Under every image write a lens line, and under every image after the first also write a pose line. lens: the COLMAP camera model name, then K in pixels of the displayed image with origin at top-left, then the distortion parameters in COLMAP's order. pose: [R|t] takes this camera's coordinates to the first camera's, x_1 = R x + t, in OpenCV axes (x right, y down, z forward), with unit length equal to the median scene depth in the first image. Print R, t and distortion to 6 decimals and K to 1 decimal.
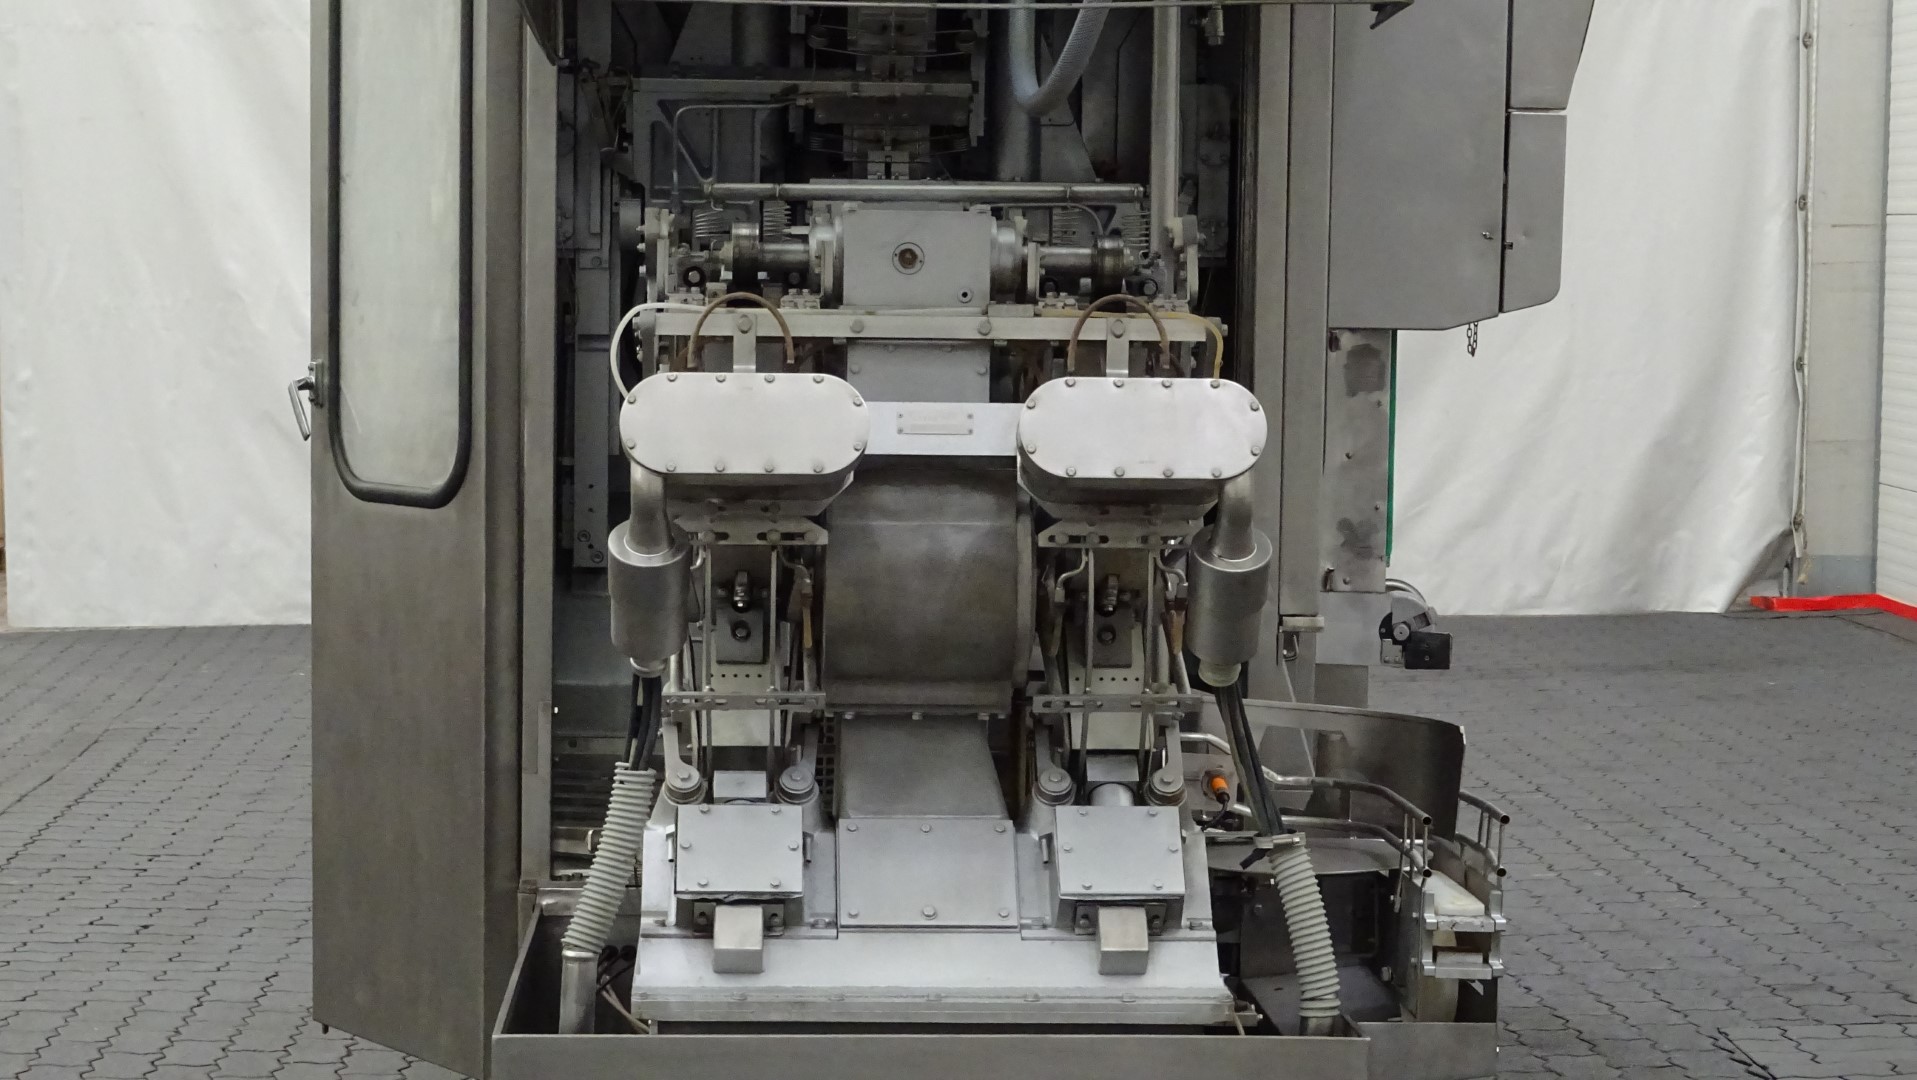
lens RADIAL K [[4163.6, 0, 957.9], [0, 4163.6, 541.4], [0, 0, 1]] dist [0.003773, 0.000000]
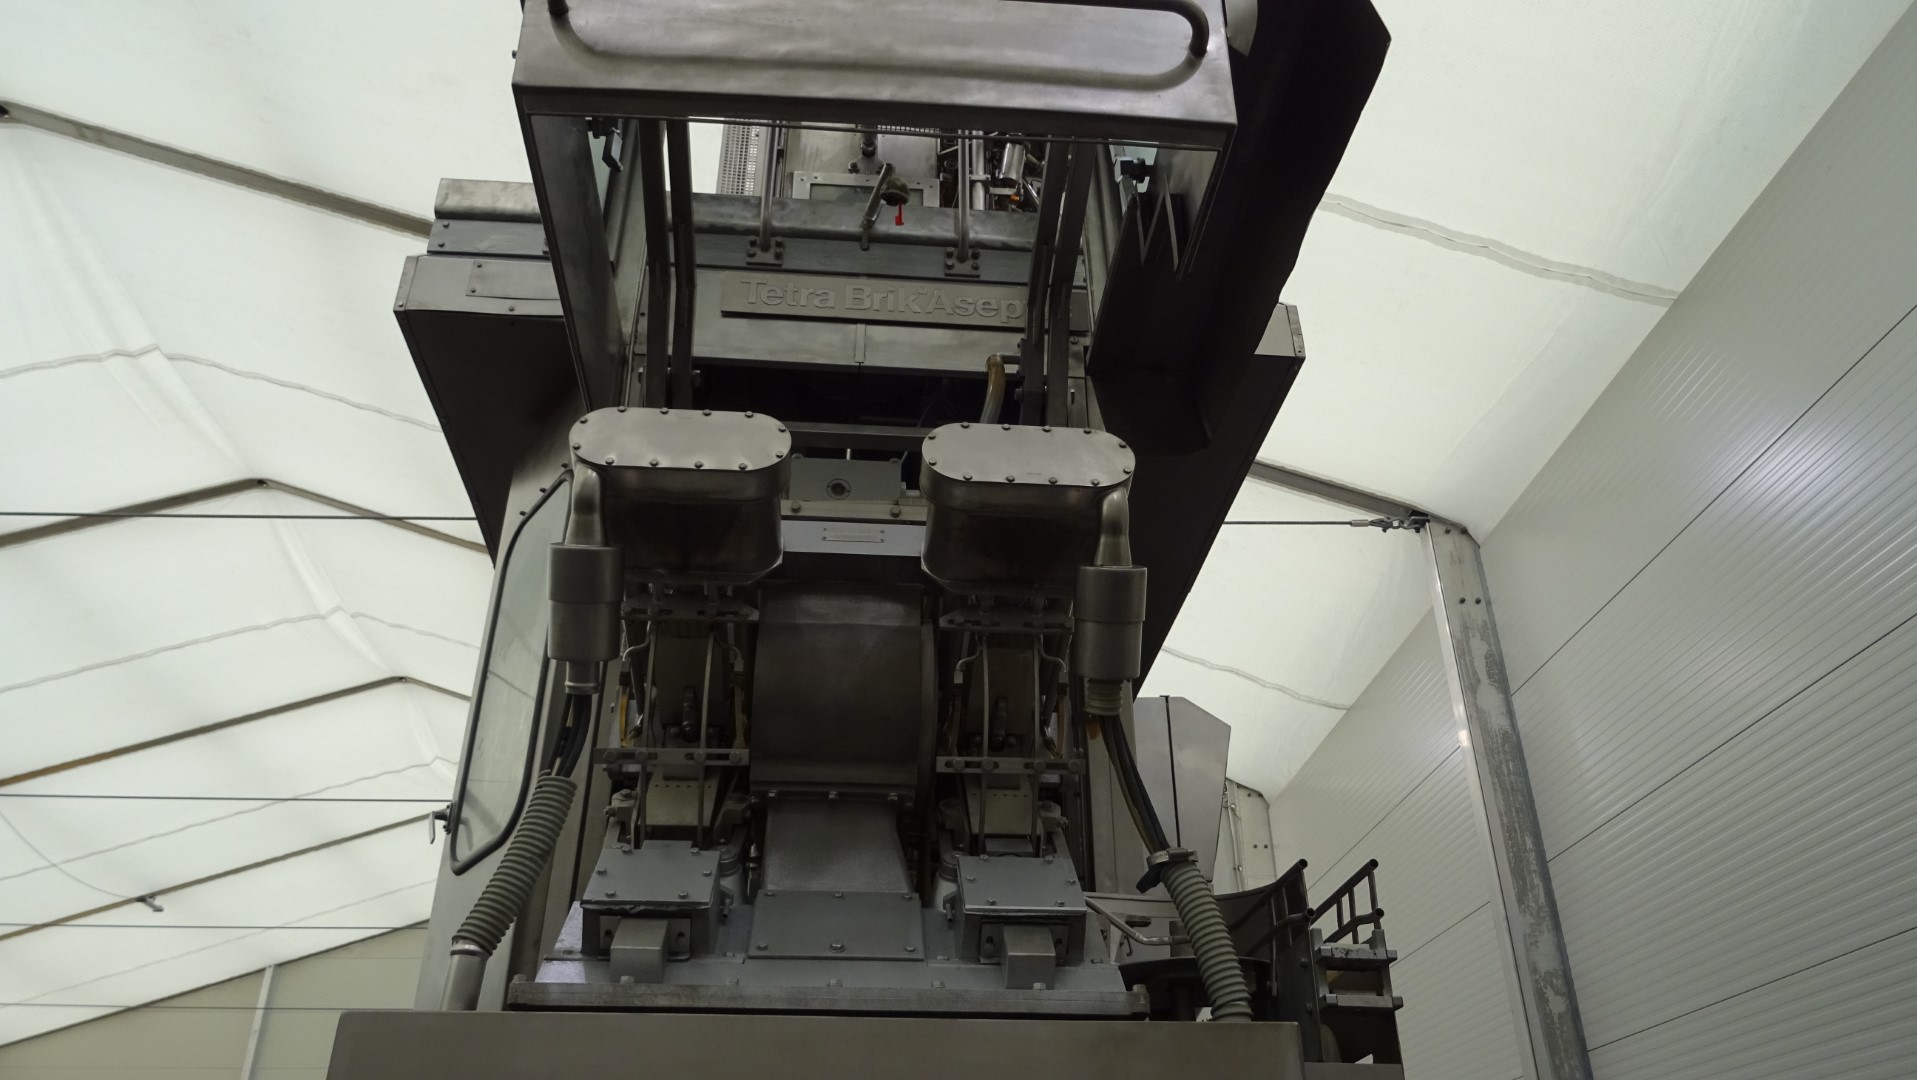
lens RADIAL K [[1375.8, 0, 961.0], [0, 1375.8, 539.2], [0, 0, 1]] dist [0.002573, -0.000439]
pose [[0.999226, 0.001771, 0.039305, 0.010042], [0.020509, 0.829093, -0.558734, 0.195855], [-0.033577, 0.559108, 0.828415, 0.664181]]
